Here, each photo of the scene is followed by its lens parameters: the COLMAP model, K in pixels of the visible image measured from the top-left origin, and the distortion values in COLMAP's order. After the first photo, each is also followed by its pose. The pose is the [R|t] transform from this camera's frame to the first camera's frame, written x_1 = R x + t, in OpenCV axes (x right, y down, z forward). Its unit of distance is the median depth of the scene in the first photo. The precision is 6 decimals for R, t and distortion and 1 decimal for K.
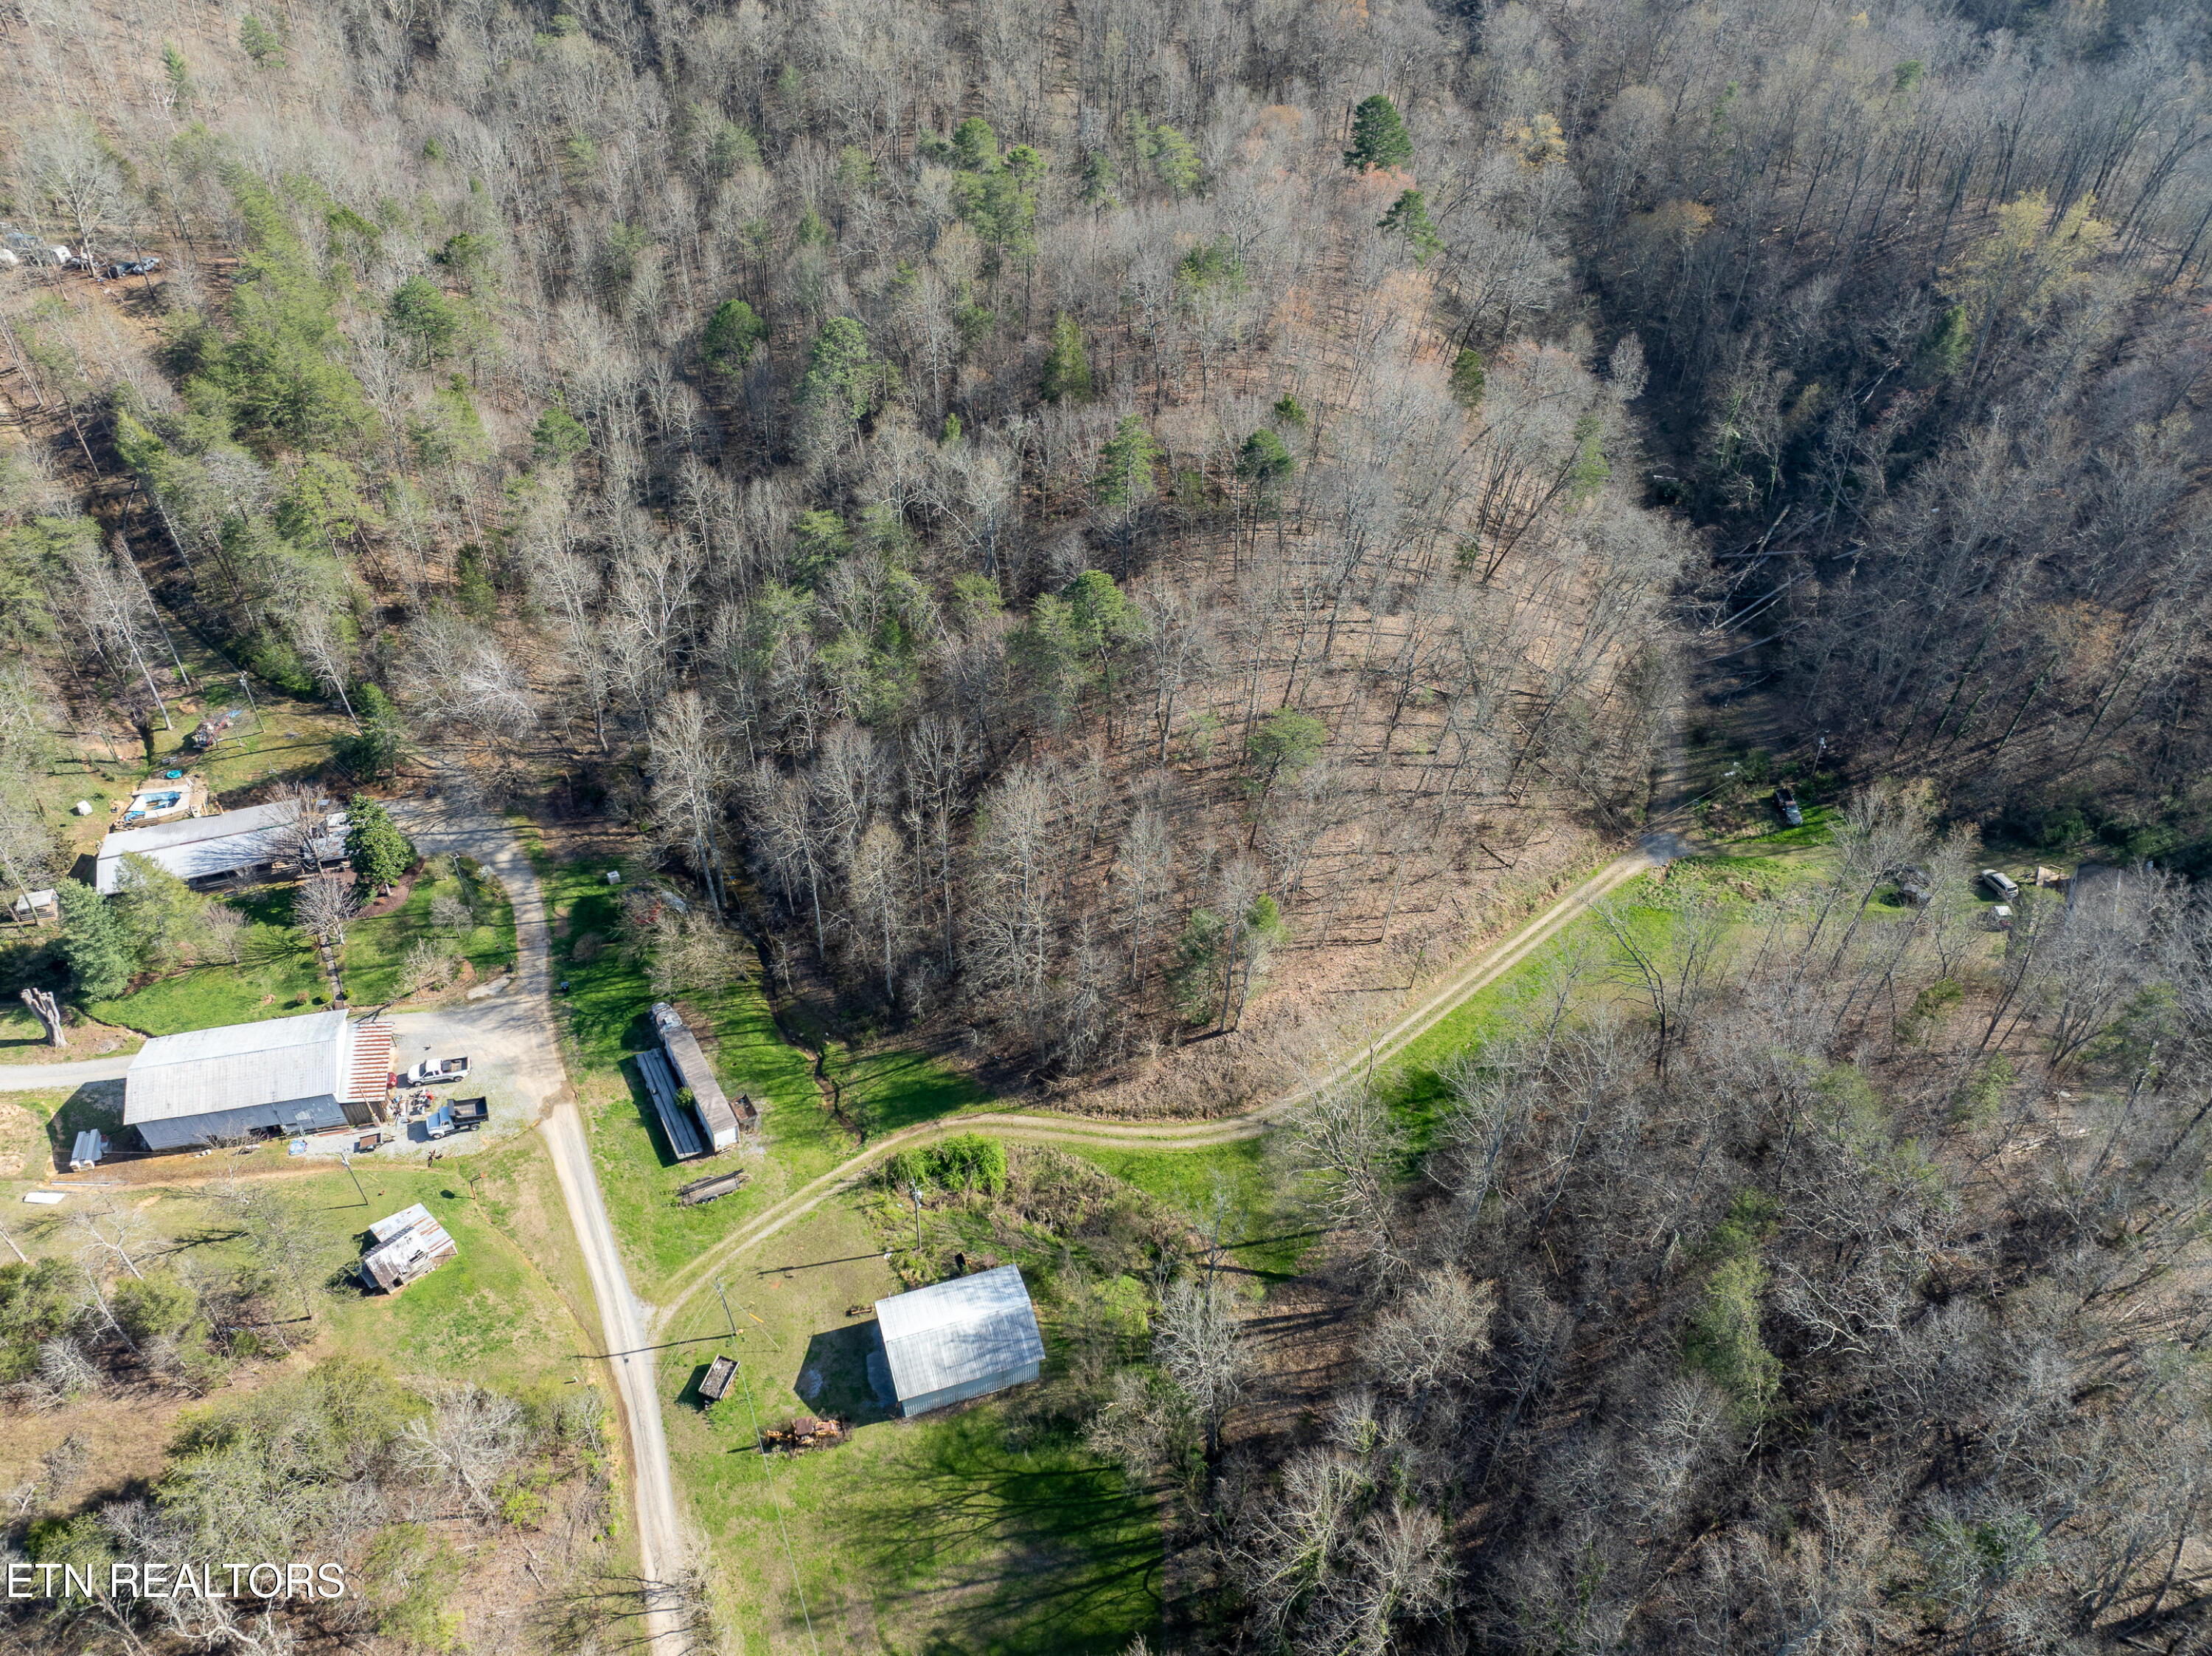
lens RADIAL K [[1558.6, 0, 1114.9], [0, 1558.6, 831.5], [0, 0, 1]] dist [-0.035746, 0.002906]
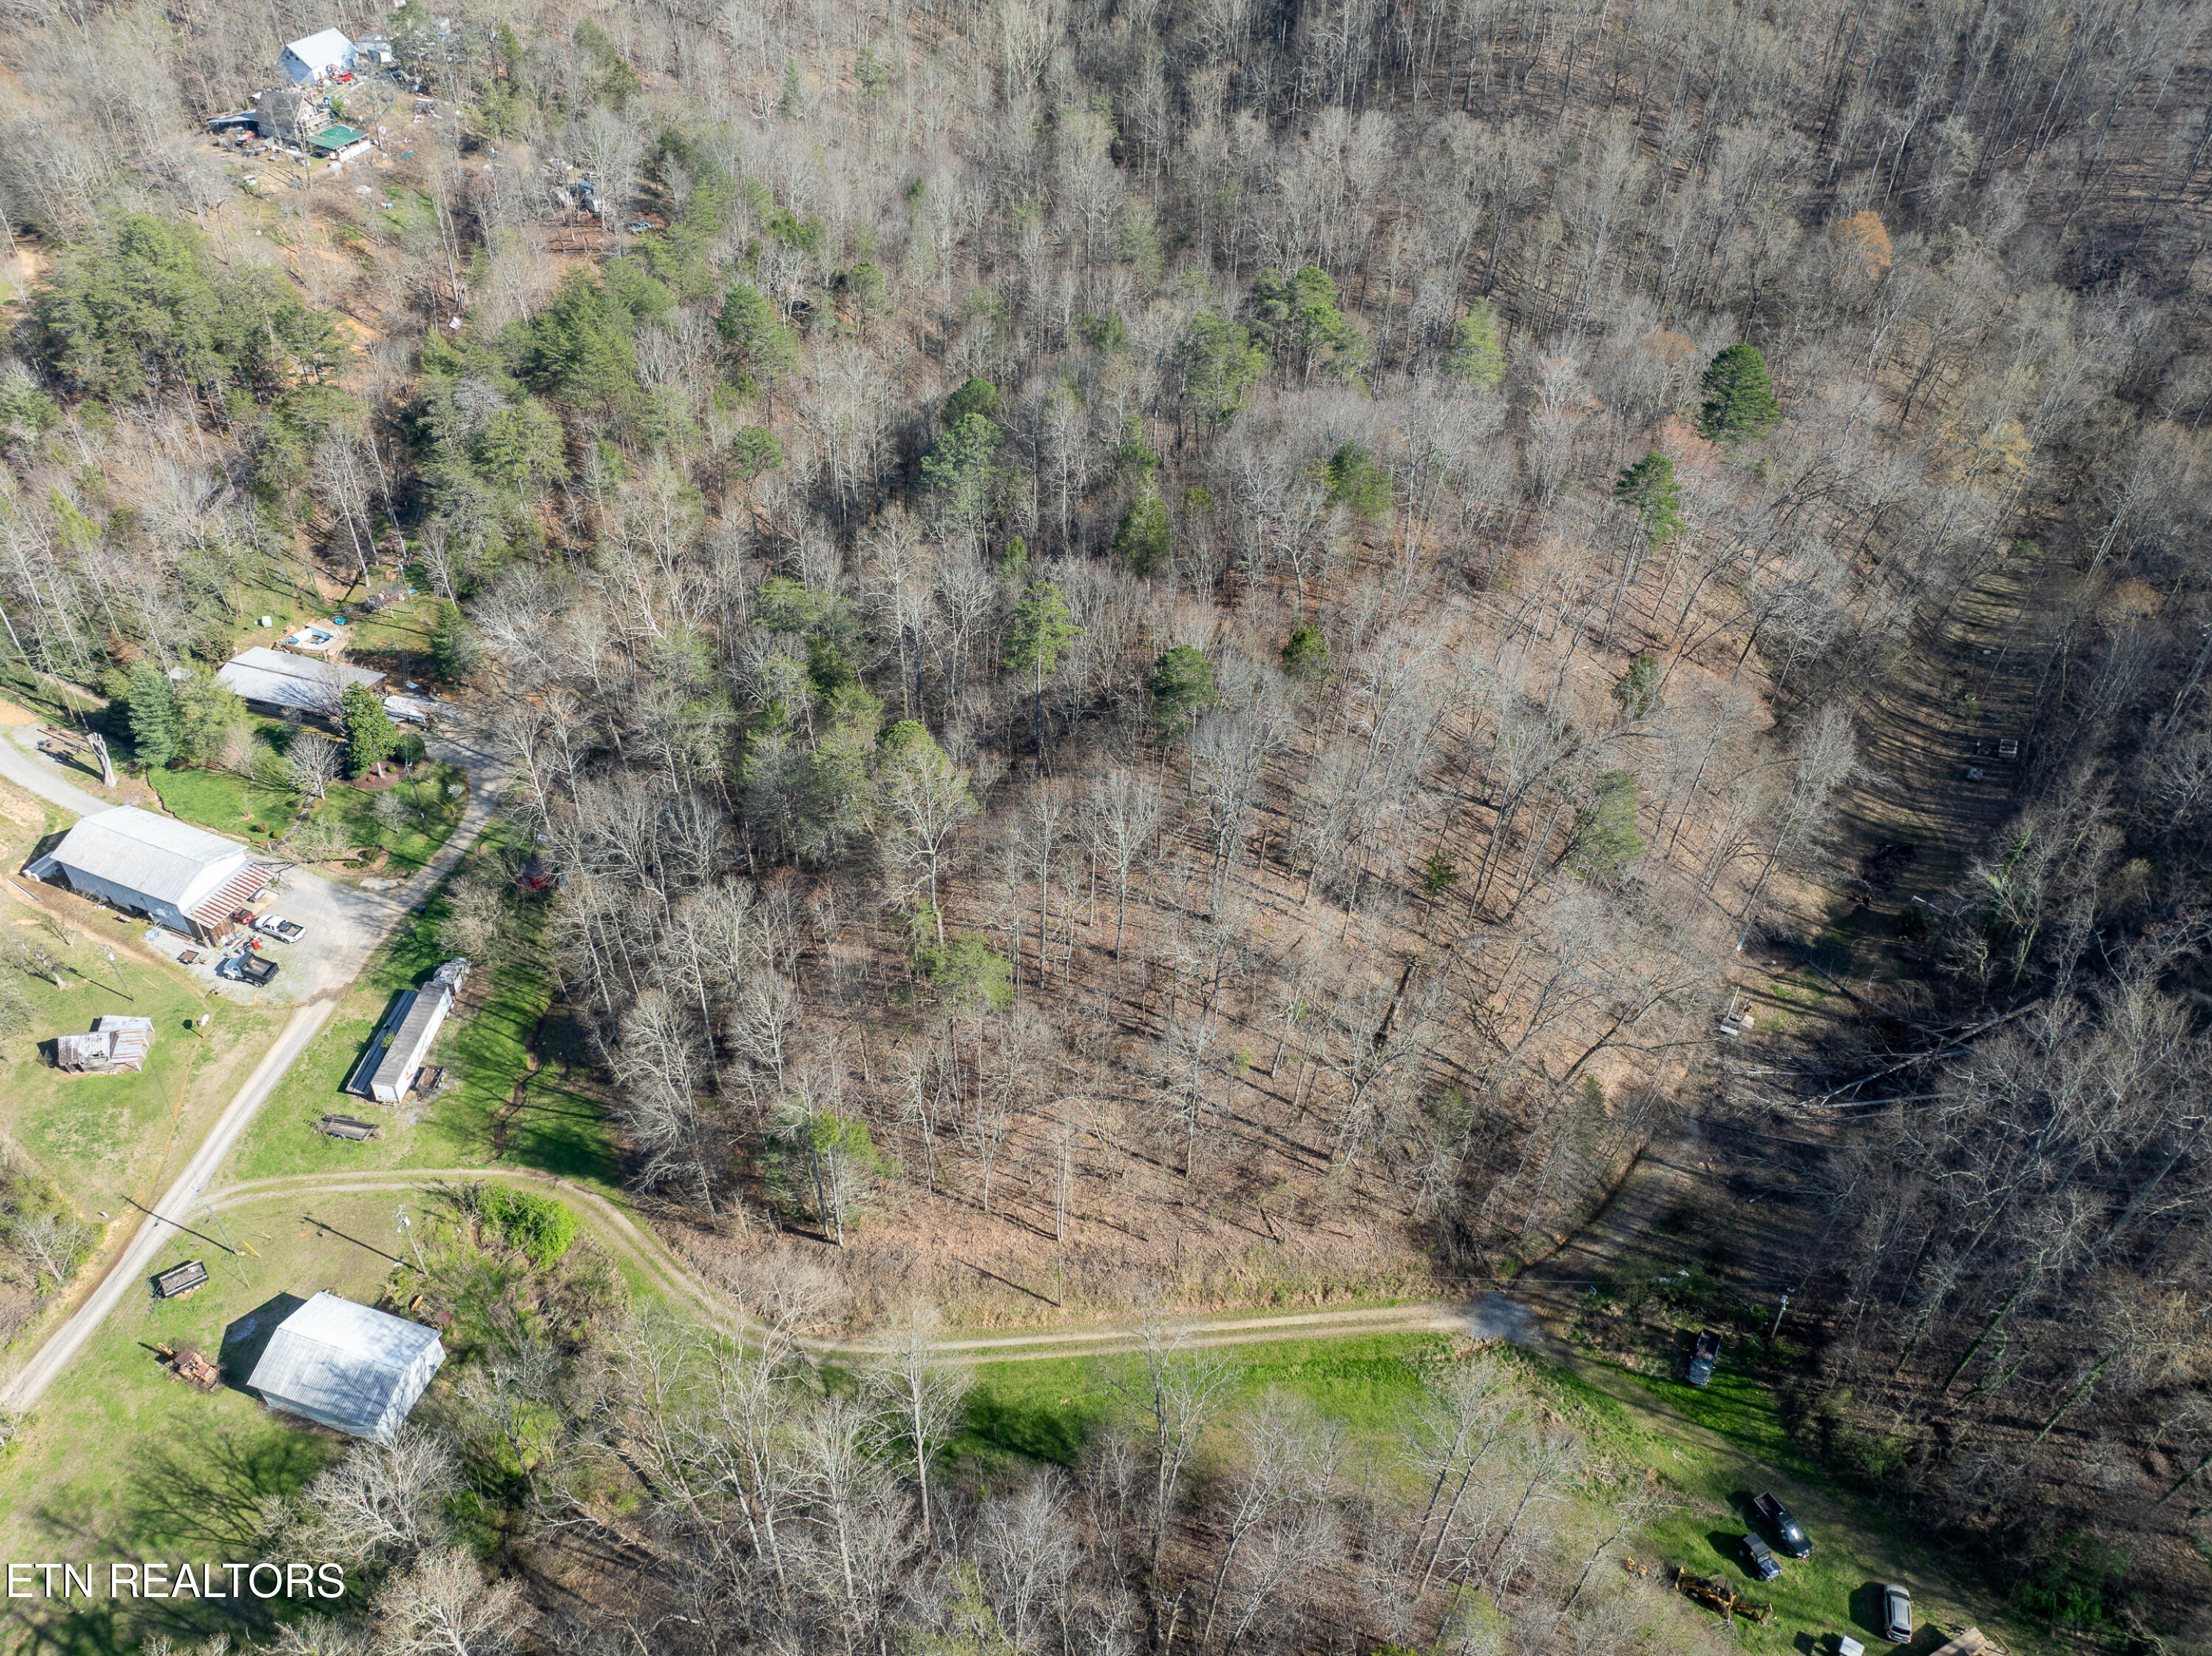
lens RADIAL K [[1569.5, 0, 1114.8], [0, 1569.5, 823.4], [0, 0, 1]] dist [-0.035671, -0.001929]
pose [[0.817237, 0.370774, -0.441192, 0.517324], [-0.401042, 0.915672, 0.026657, -0.184515], [0.413871, 0.155152, 0.897017, 0.215175]]
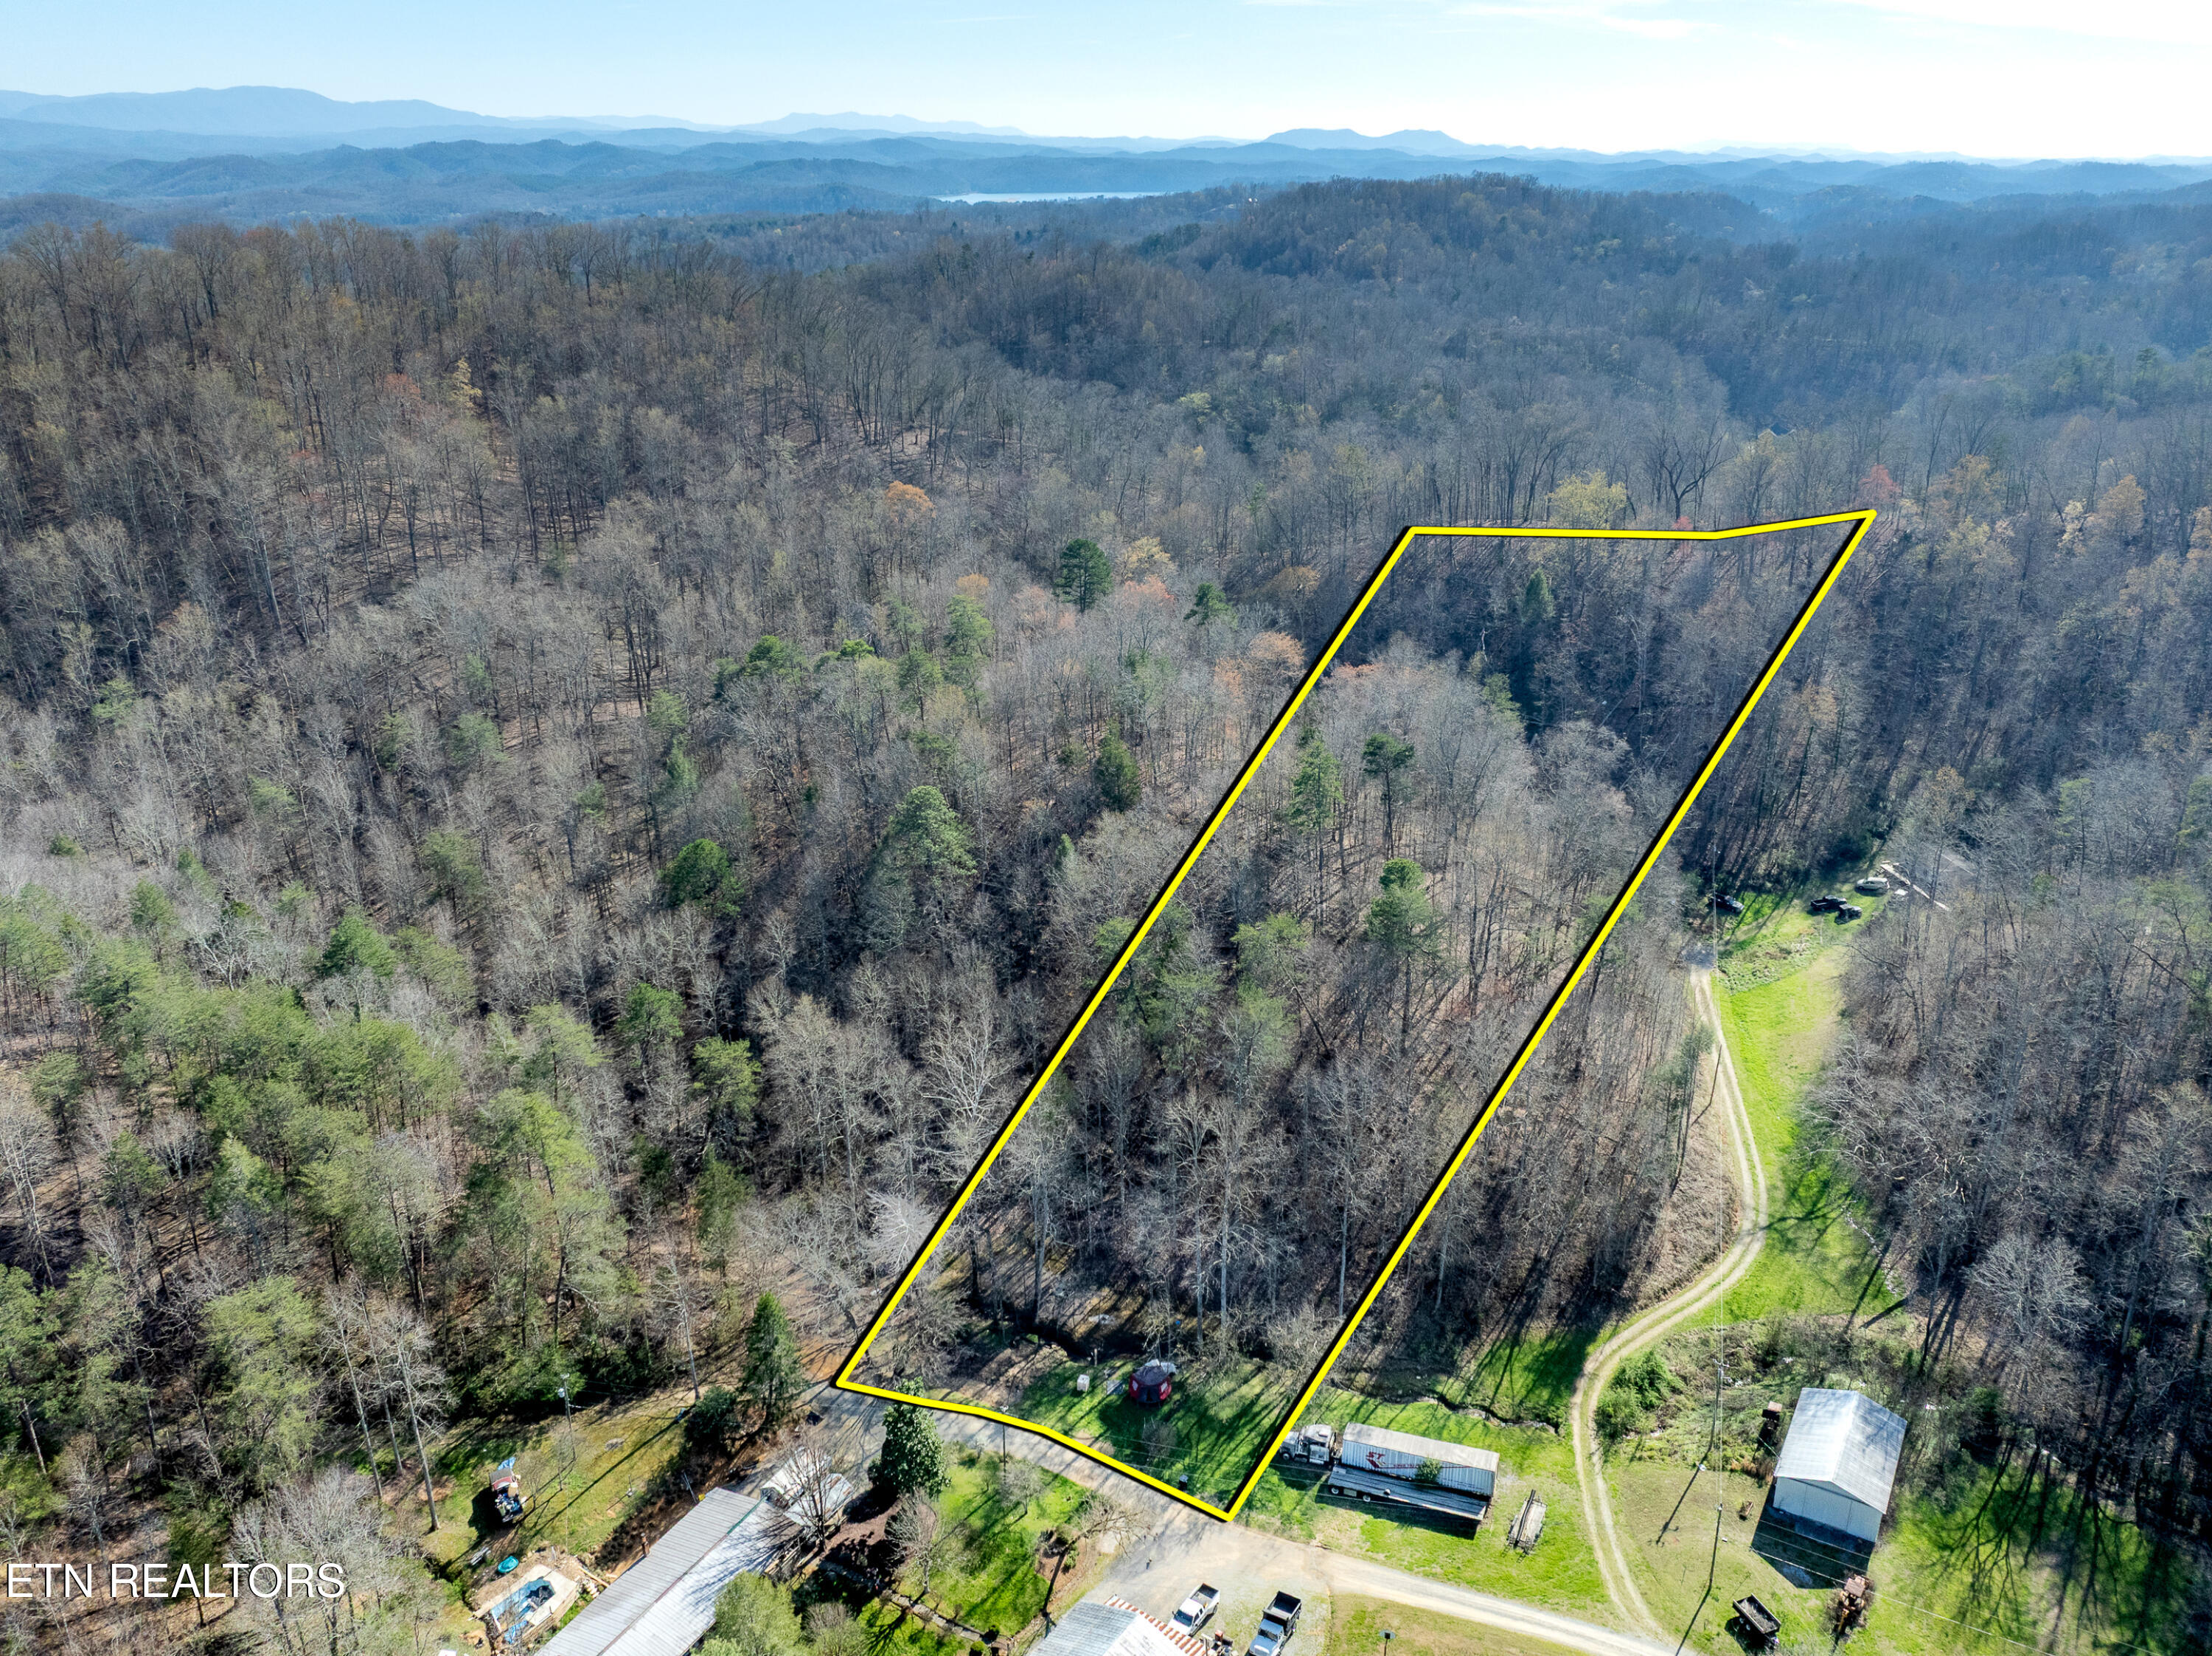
lens RADIAL K [[1659.2, 0, 1129.7], [0, 1659.2, 828.4], [0, 0, 1]] dist [-0.042440, 0.003631]
pose [[0.743005, -0.294807, 0.600860, -0.835684], [0.481492, 0.859020, -0.173926, -0.066657], [-0.464876, 0.418537, 0.780203, 0.148874]]
